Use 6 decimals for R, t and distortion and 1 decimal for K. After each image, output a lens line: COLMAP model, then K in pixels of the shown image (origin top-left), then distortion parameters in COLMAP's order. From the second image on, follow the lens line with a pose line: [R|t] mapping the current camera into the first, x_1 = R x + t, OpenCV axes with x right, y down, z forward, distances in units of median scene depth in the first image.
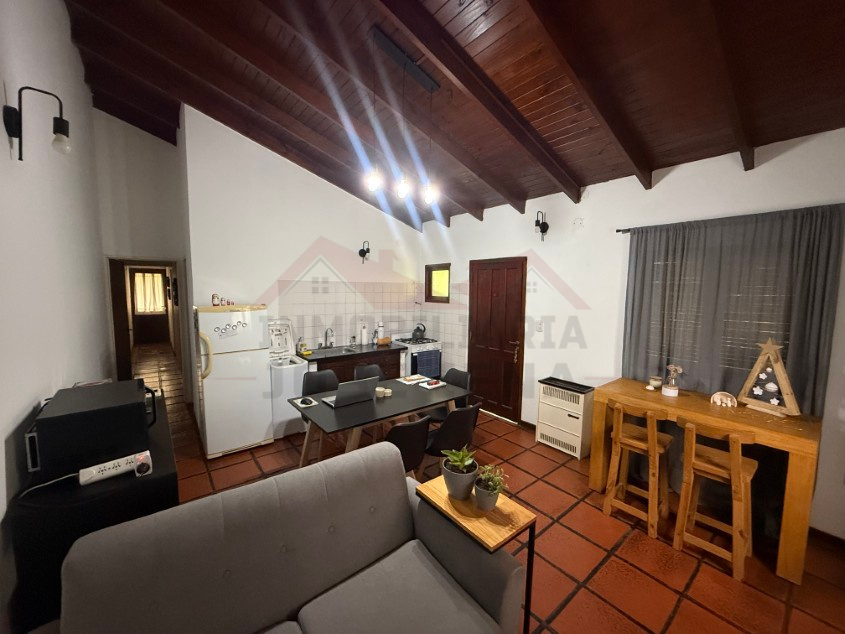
lens RADIAL K [[341.2, 0, 425.4], [0, 341.2, 317.0], [0, 0, 1]] dist [0.005806, 0.000514]
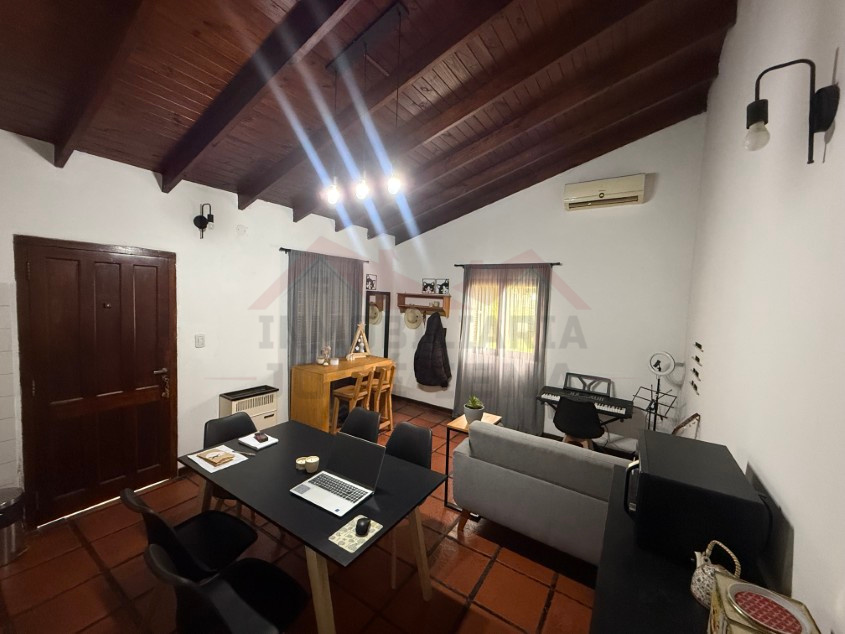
lens RADIAL K [[341.2, 0, 420.5], [0, 341.2, 317.5], [0, 0, 1]] dist [0.005806, 0.000514]
pose [[-0.305595, -0.086434, 0.948230, -0.583149], [0.043906, 0.993533, 0.104713, -0.089220], [-0.951149, 0.073633, -0.299824, 0.707646]]
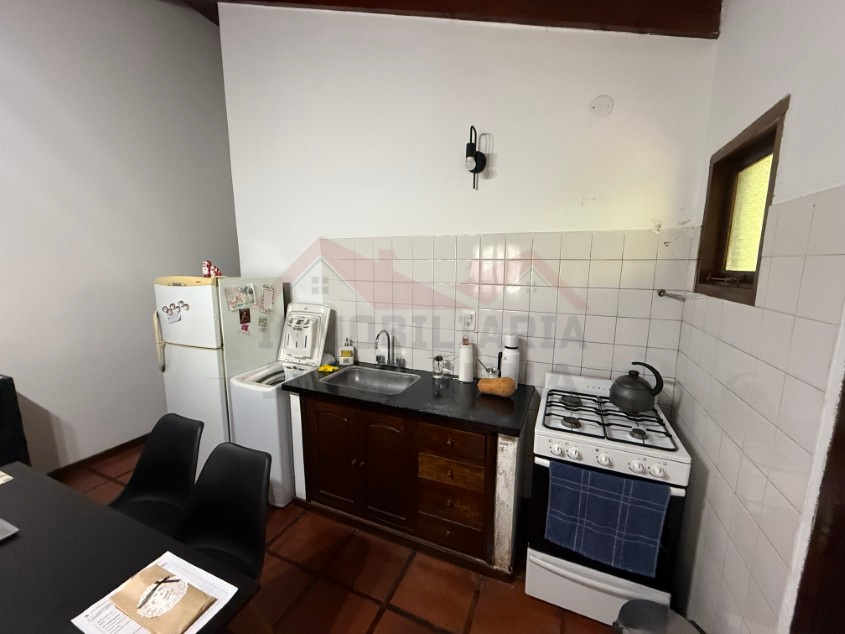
lens RADIAL K [[341.2, 0, 424.7], [0, 341.2, 316.8], [0, 0, 1]] dist [0.005806, 0.000514]
pose [[0.470013, 0.121606, -0.874242, 0.198000], [-0.079610, 0.992268, 0.095223, -0.043072], [0.879062, 0.024842, 0.476060, 0.892653]]
